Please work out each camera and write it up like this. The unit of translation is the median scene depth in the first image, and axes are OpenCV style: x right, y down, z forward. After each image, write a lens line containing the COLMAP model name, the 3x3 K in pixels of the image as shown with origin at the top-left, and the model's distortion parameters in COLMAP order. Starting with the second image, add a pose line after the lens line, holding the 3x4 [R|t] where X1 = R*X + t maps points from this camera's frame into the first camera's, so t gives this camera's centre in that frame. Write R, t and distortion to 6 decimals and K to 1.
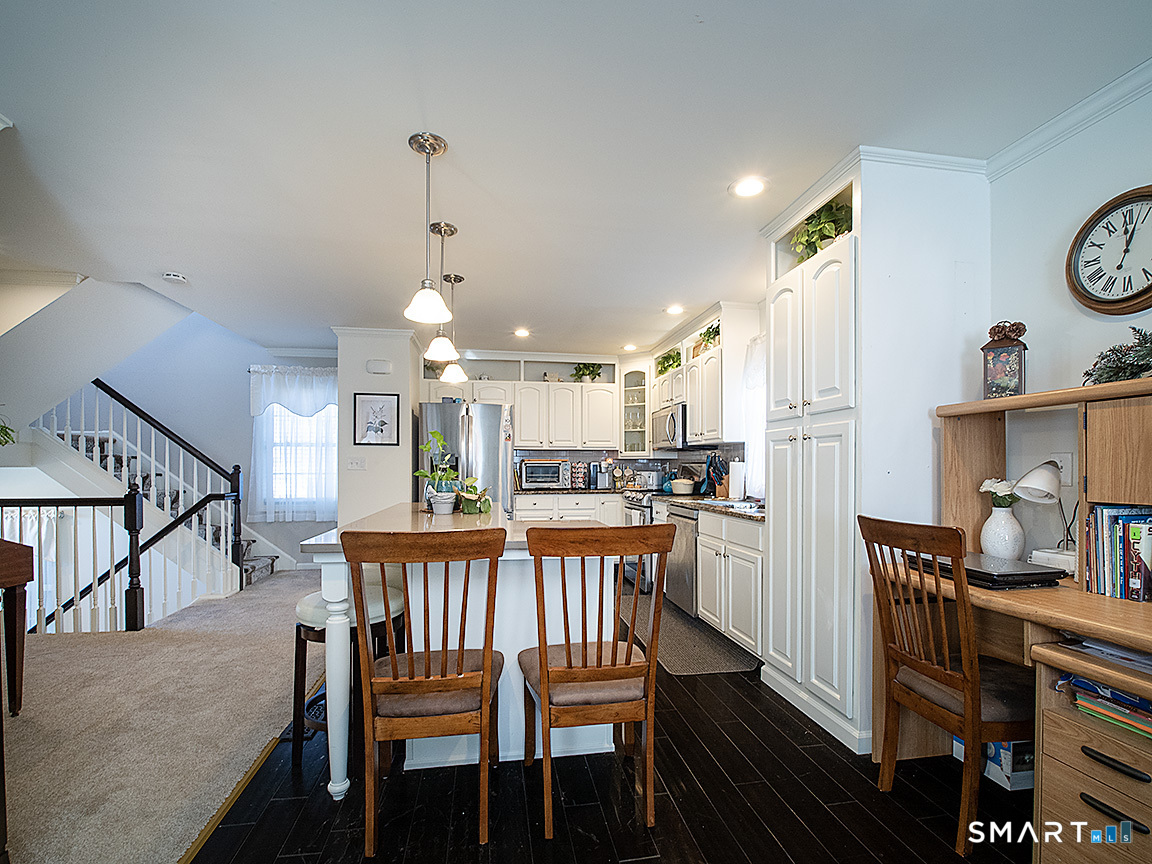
lens RADIAL K [[546.9, 0, 583.2], [0, 546.9, 465.0], [0, 0, 1]] dist [0.003771, 0.000799]
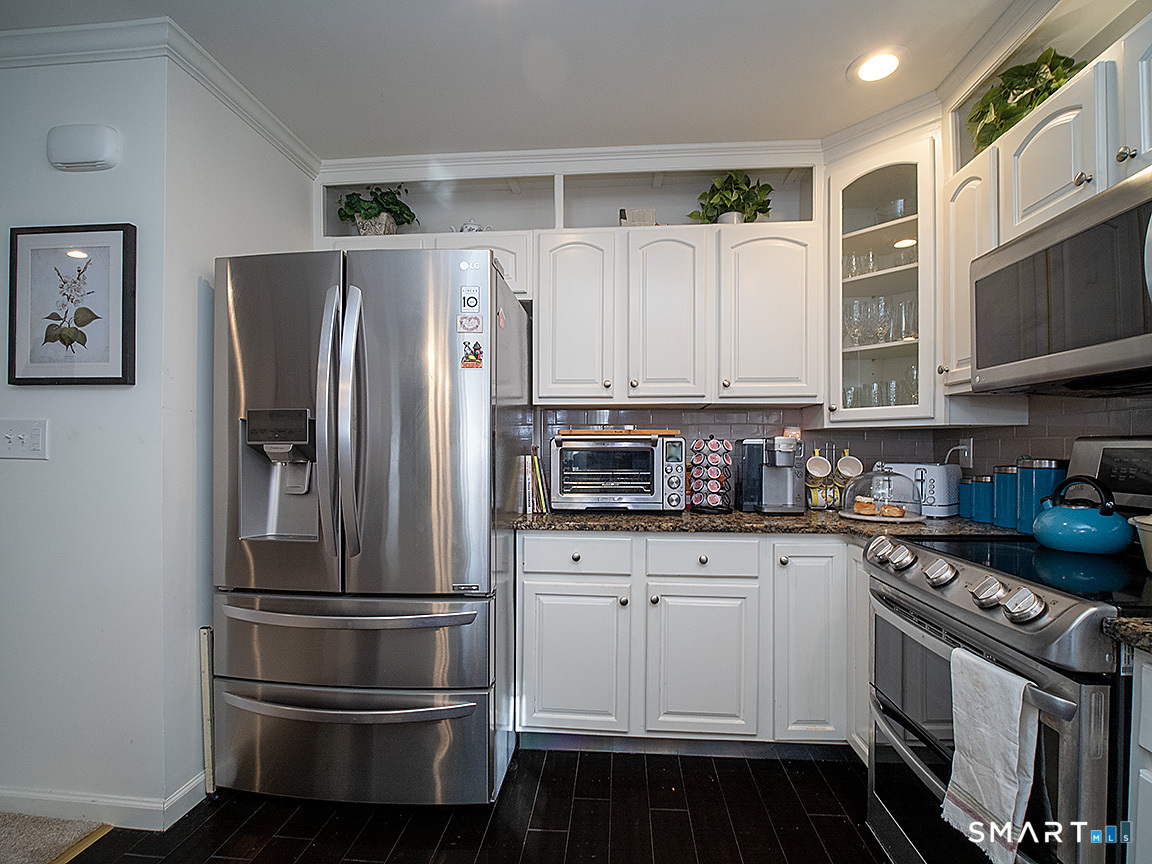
lens RADIAL K [[546.9, 0, 588.0], [0, 546.9, 443.1], [0, 0, 1]] dist [0.003771, 0.000799]
pose [[0.969517, -0.001245, -0.245021, 0.002728], [-0.000490, 0.999975, -0.007024, 0.001024], [0.245024, 0.006930, 0.969492, 0.625666]]
